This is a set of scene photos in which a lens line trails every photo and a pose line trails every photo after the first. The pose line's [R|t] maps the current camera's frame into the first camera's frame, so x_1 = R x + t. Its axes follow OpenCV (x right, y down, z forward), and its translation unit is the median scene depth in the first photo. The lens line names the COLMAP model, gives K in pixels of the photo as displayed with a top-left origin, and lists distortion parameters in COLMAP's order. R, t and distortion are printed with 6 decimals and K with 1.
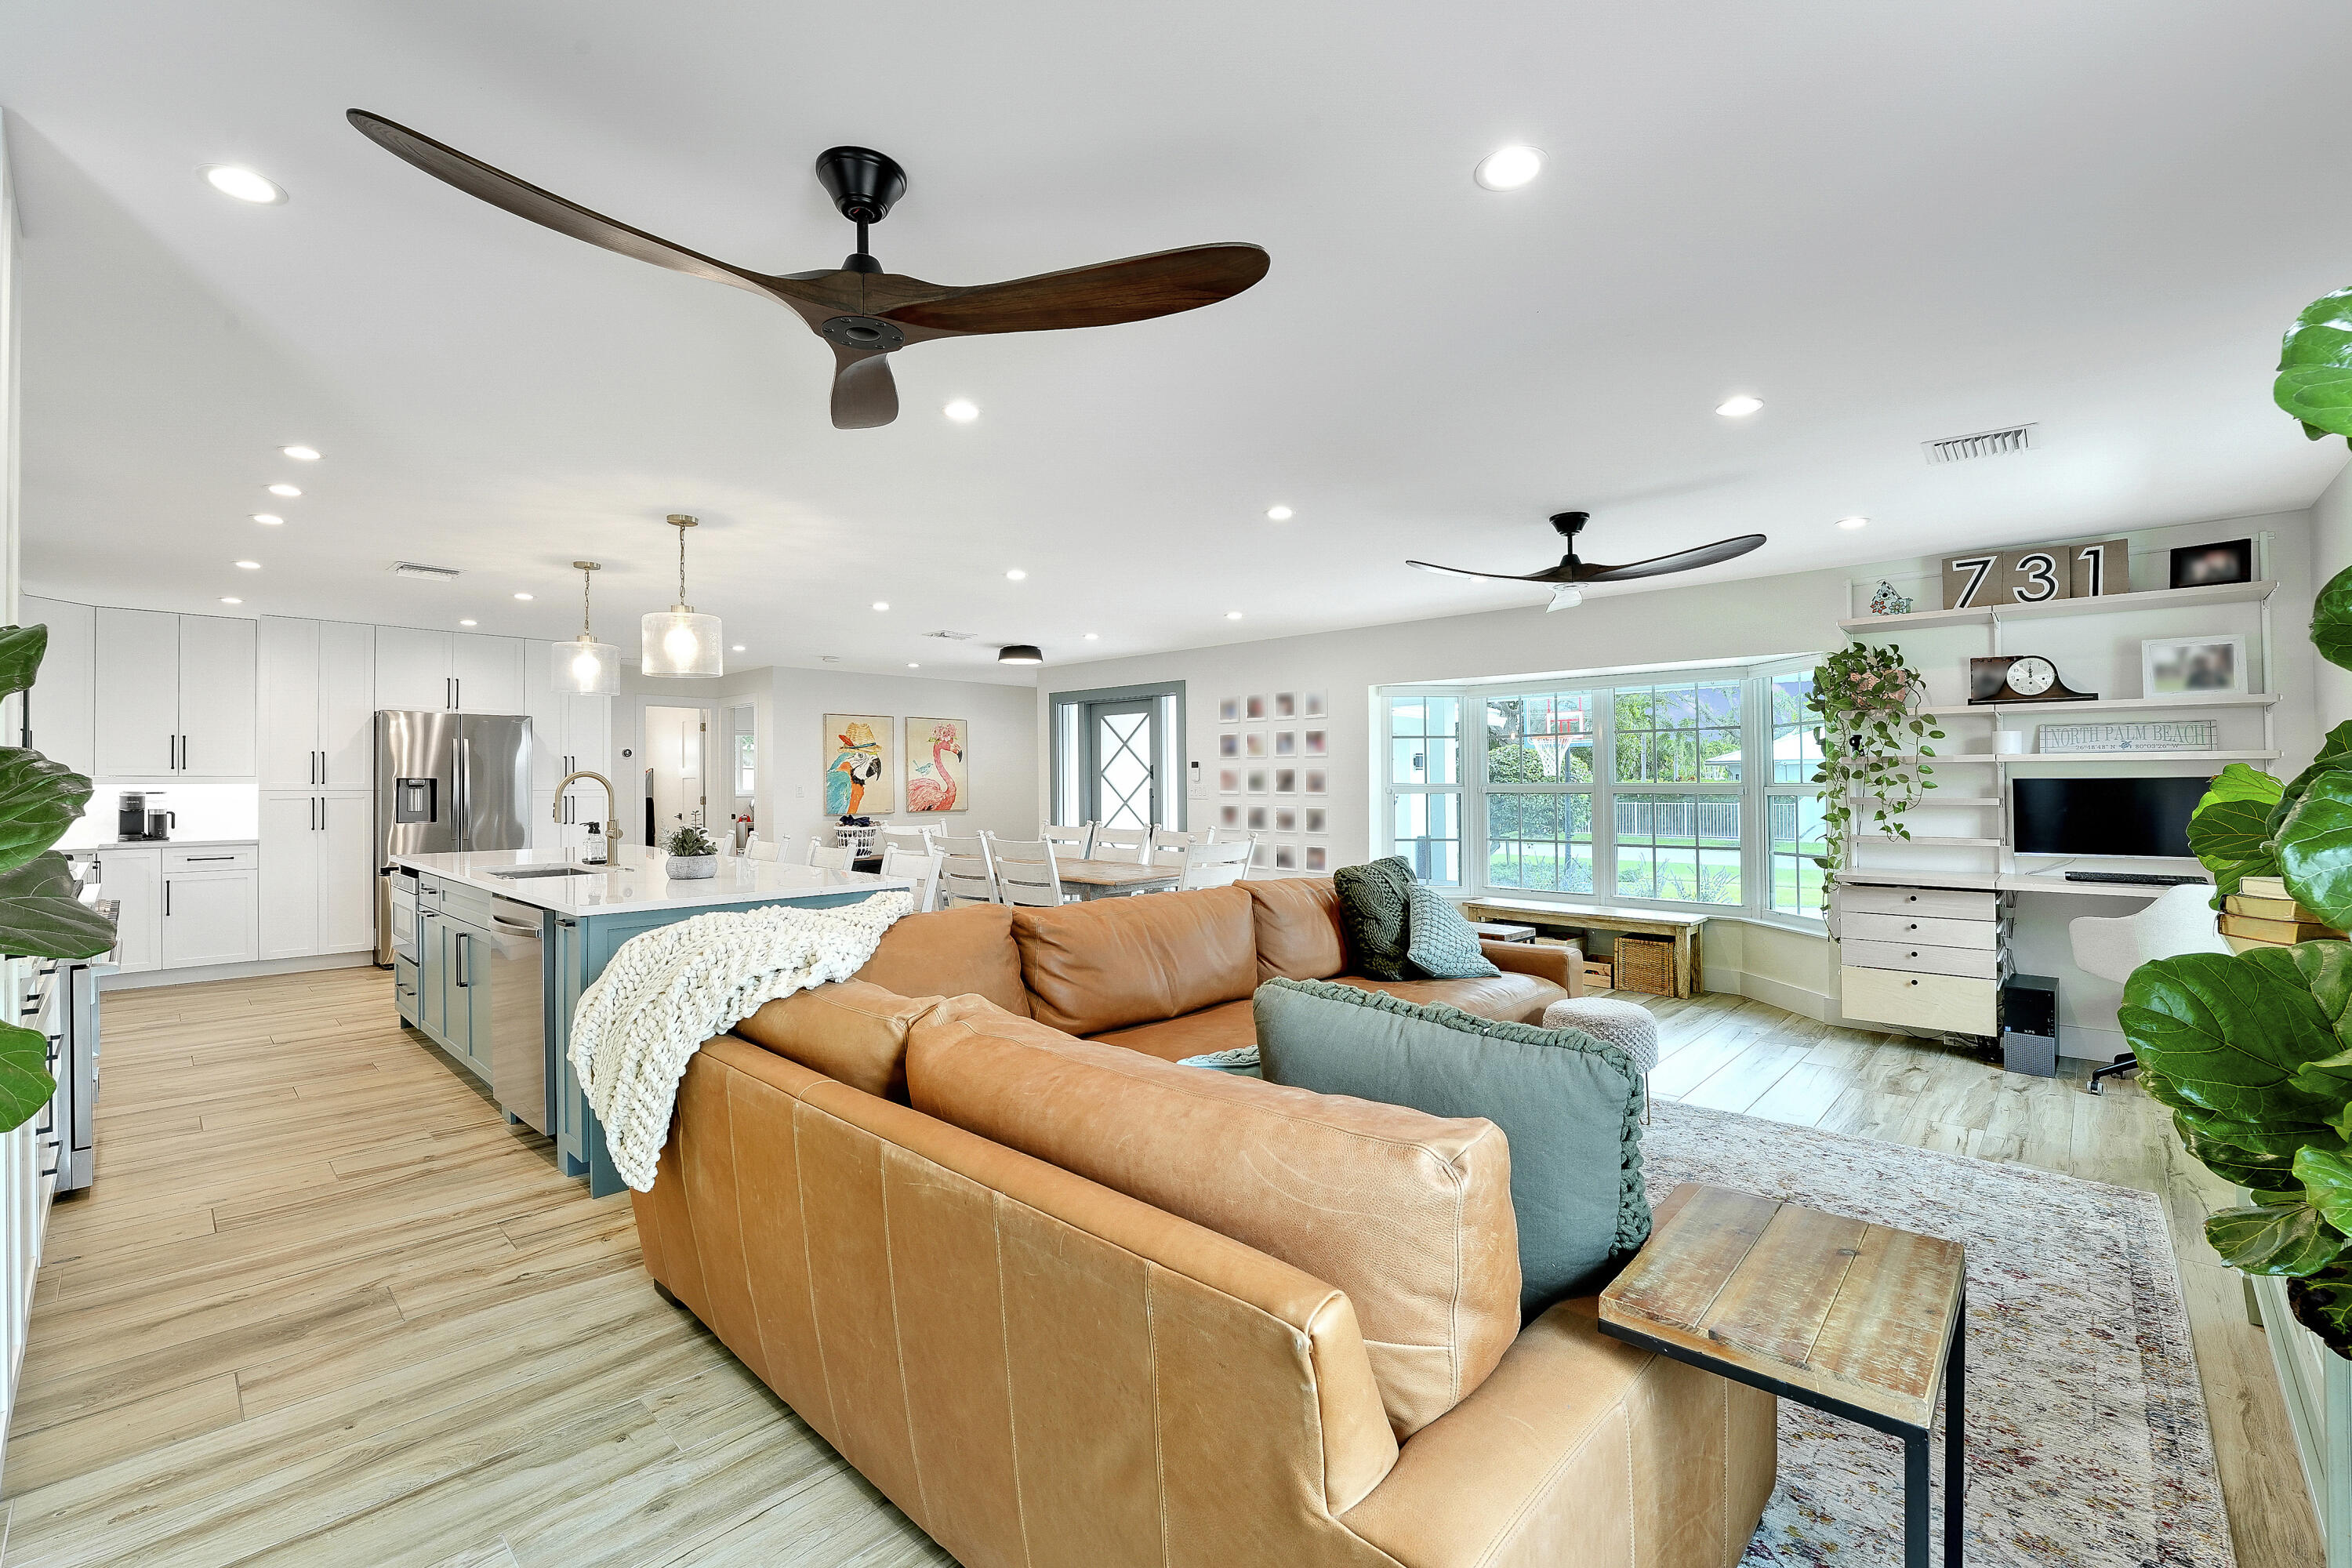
lens RADIAL K [[1004.1, 0, 1169.7], [0, 1004.1, 777.9], [0, 0, 1]] dist [-0.025109, 0.000636]
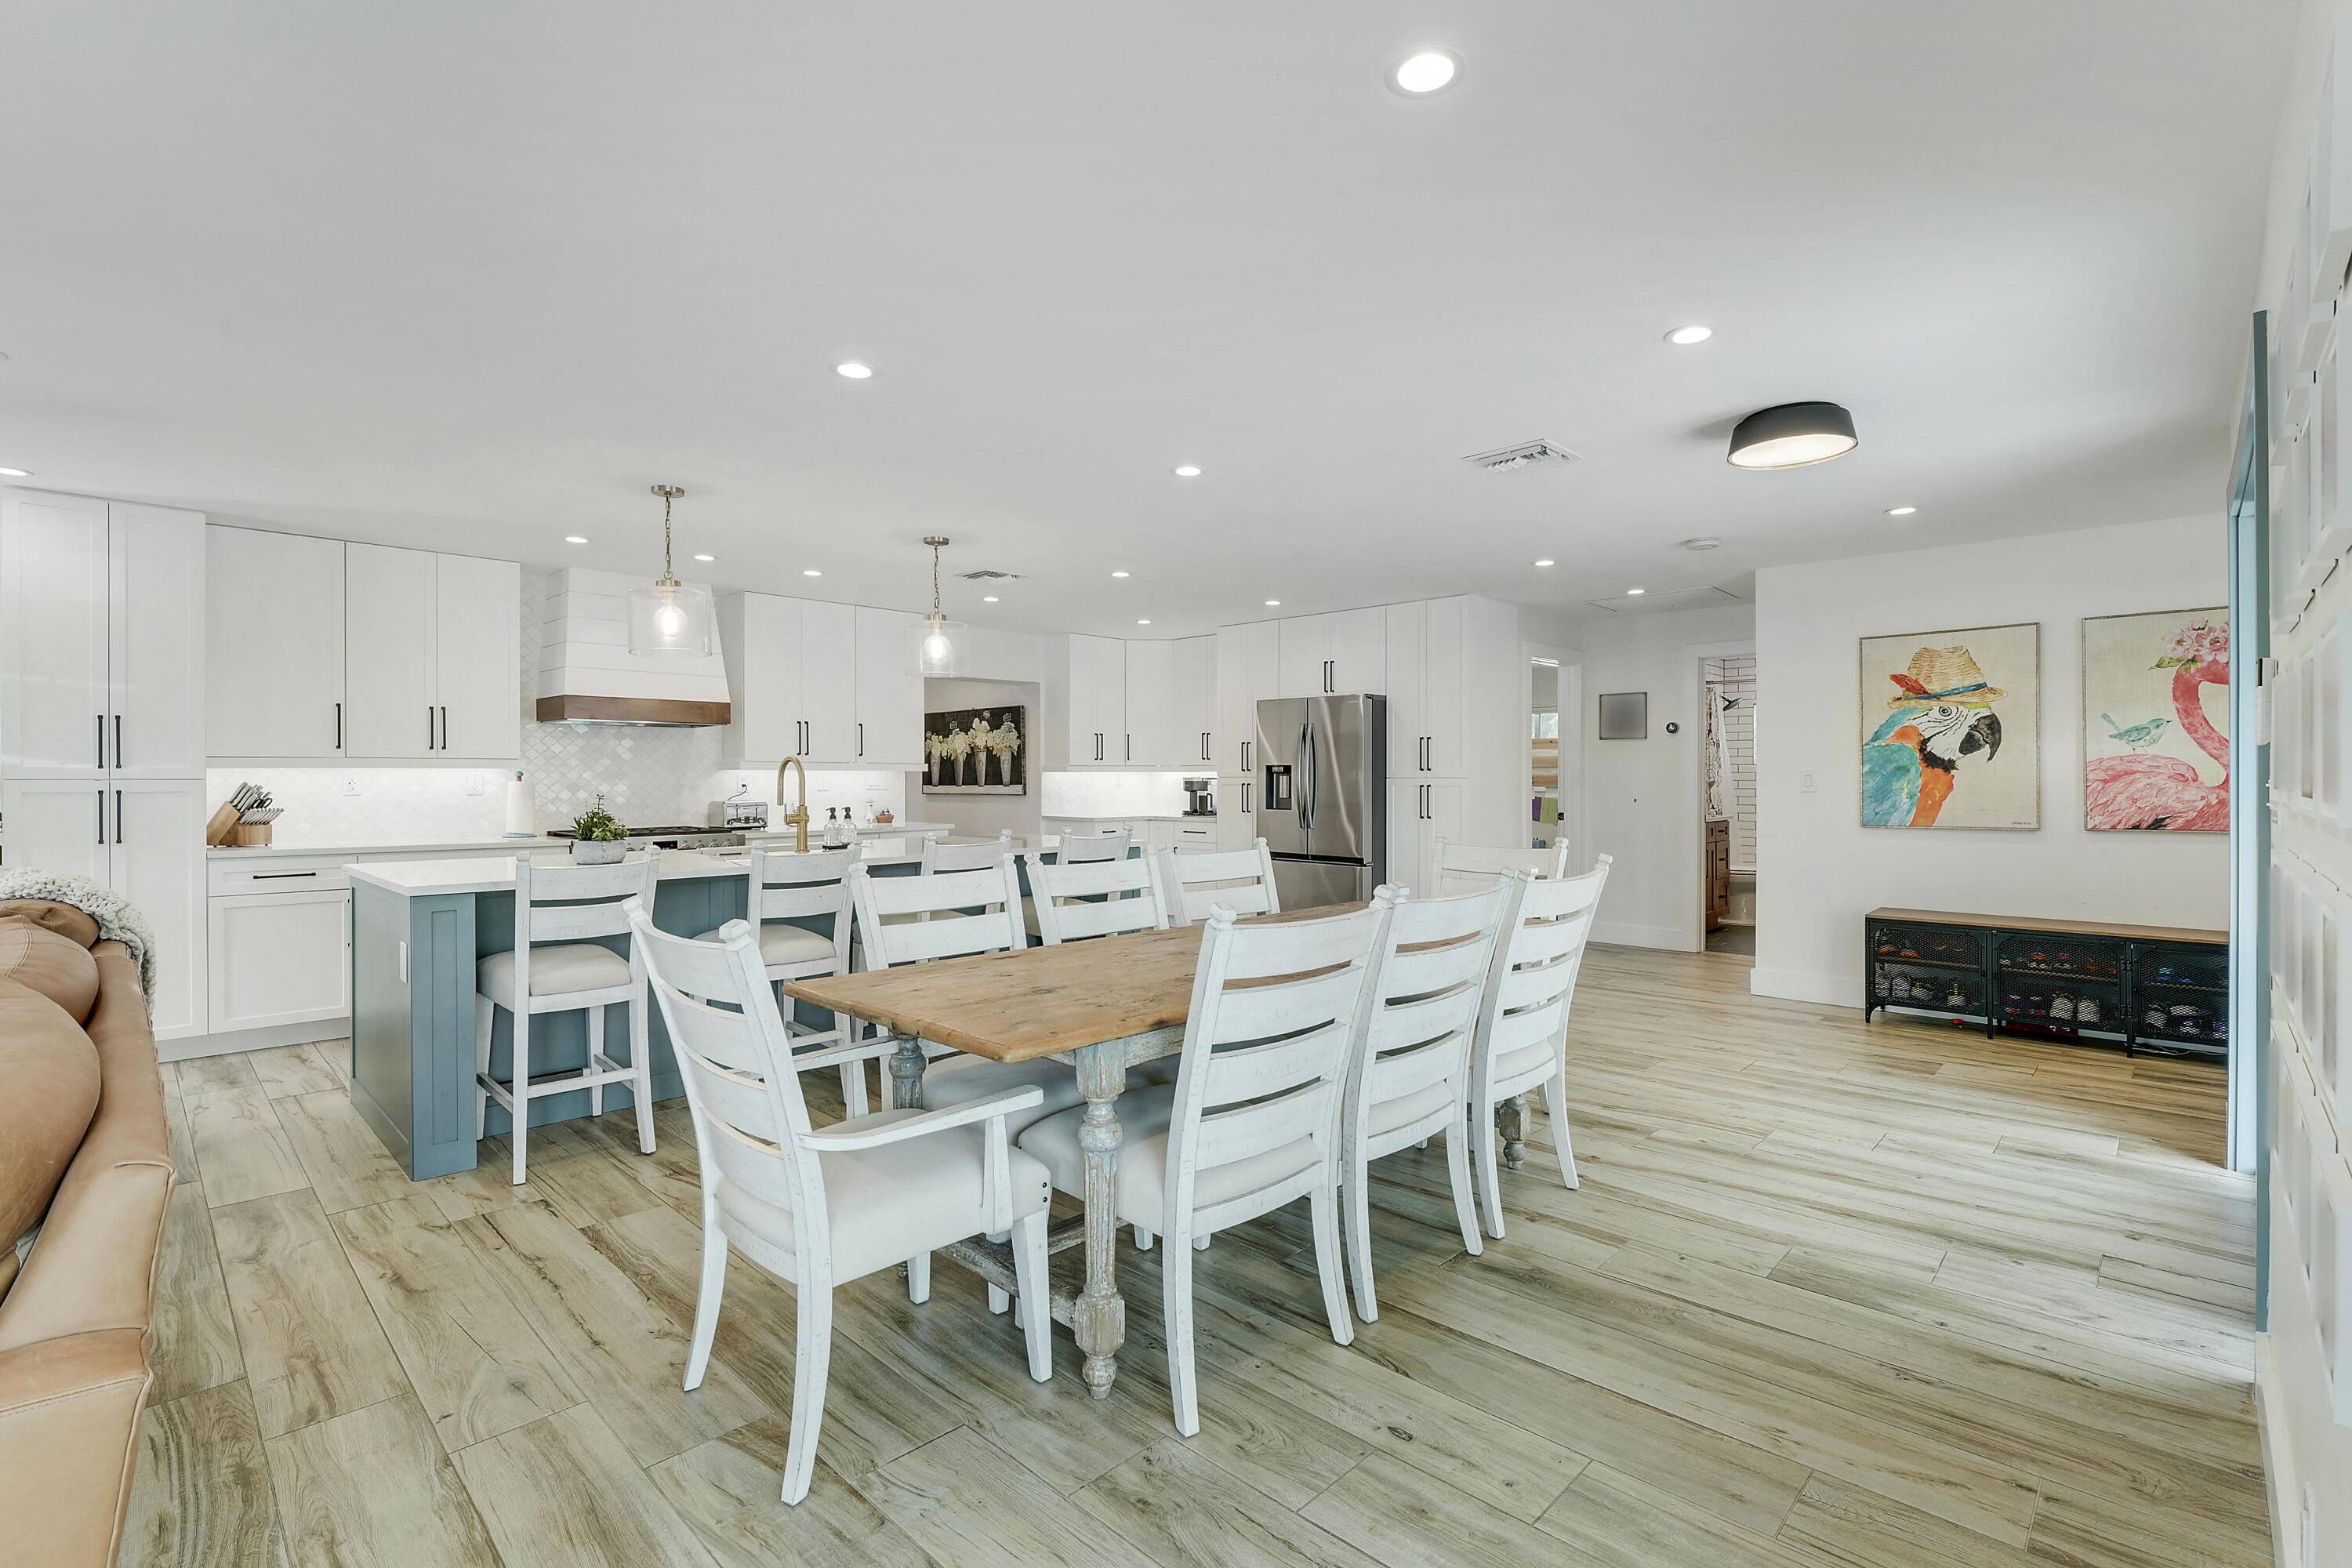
lens RADIAL K [[1055.6, 0, 1181.0], [0, 1055.6, 791.3], [0, 0, 1]] dist [-0.018306, -0.000087]
pose [[-0.006296, 0.014642, -0.999873, 0.312974], [0.006160, 0.999874, 0.014603, 0.010852], [0.999961, -0.006067, -0.006385, 0.913480]]
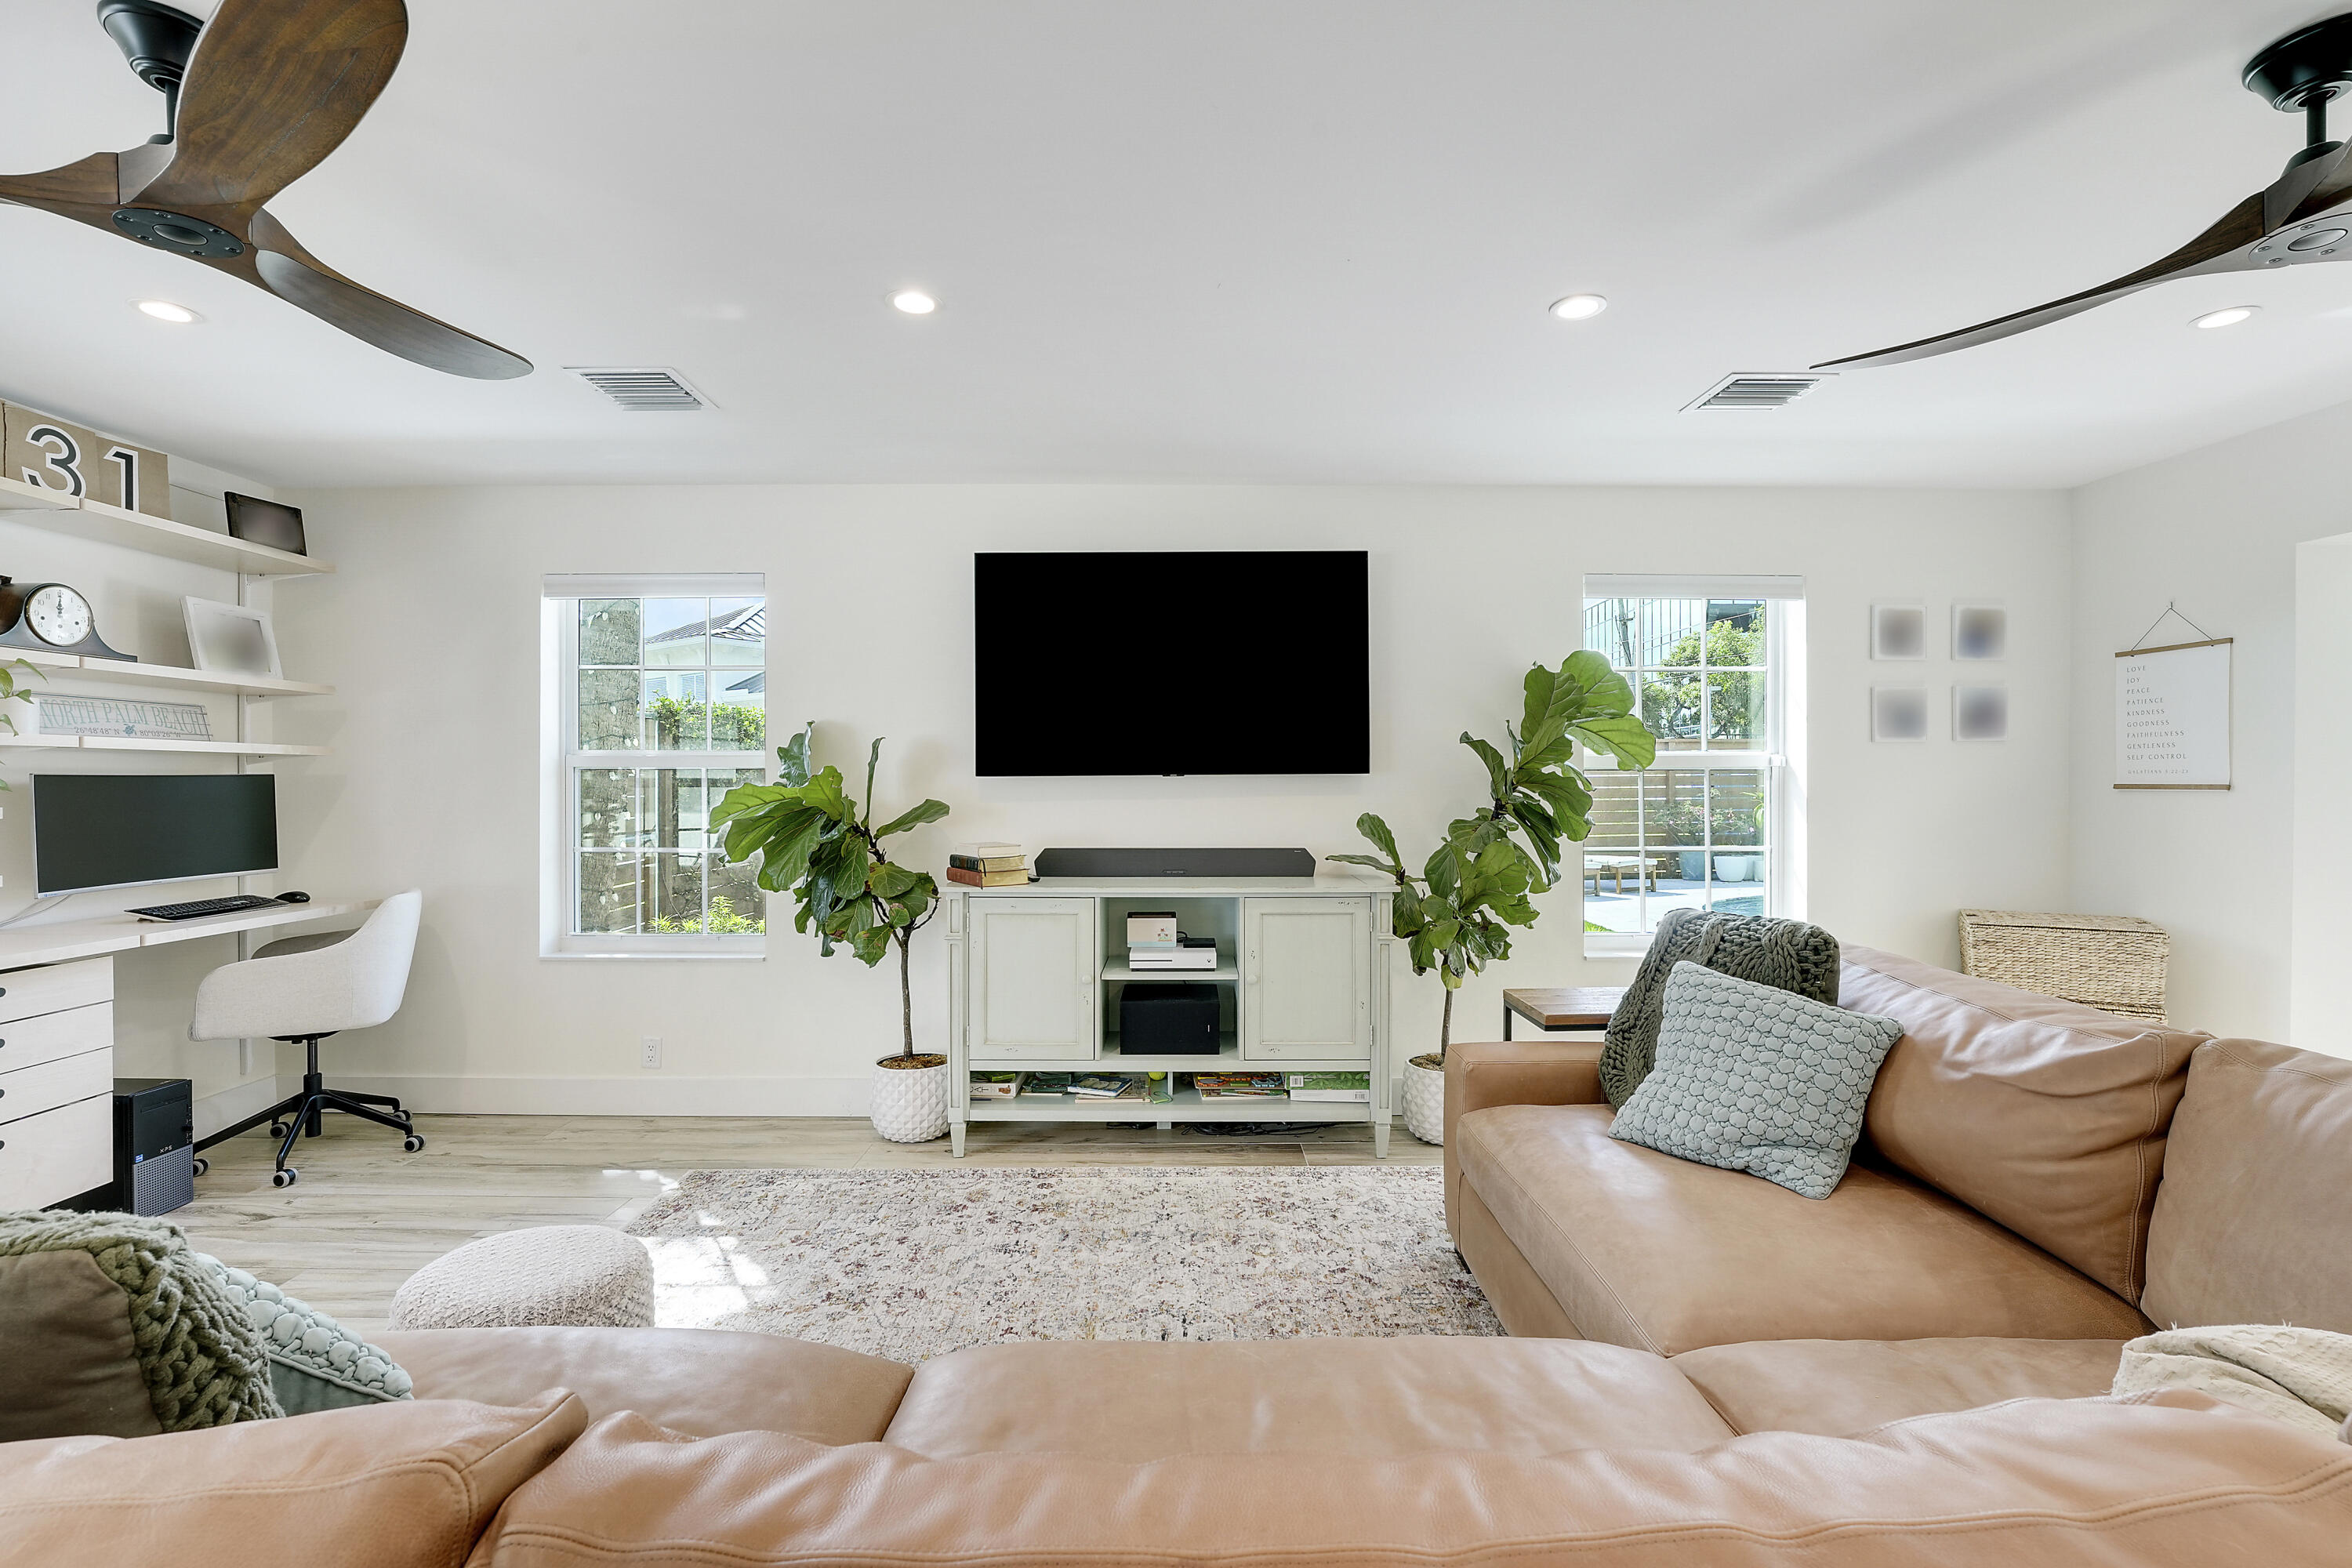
lens RADIAL K [[1011.1, 0, 1181.7], [0, 1011.1, 778.2], [0, 0, 1]] dist [-0.022180, 0.000063]
pose [[-0.693810, 0.006027, 0.720133, -0.061846], [-0.002320, 0.999941, -0.010604, 0.005308], [-0.720155, -0.009028, -0.693755, 0.599763]]
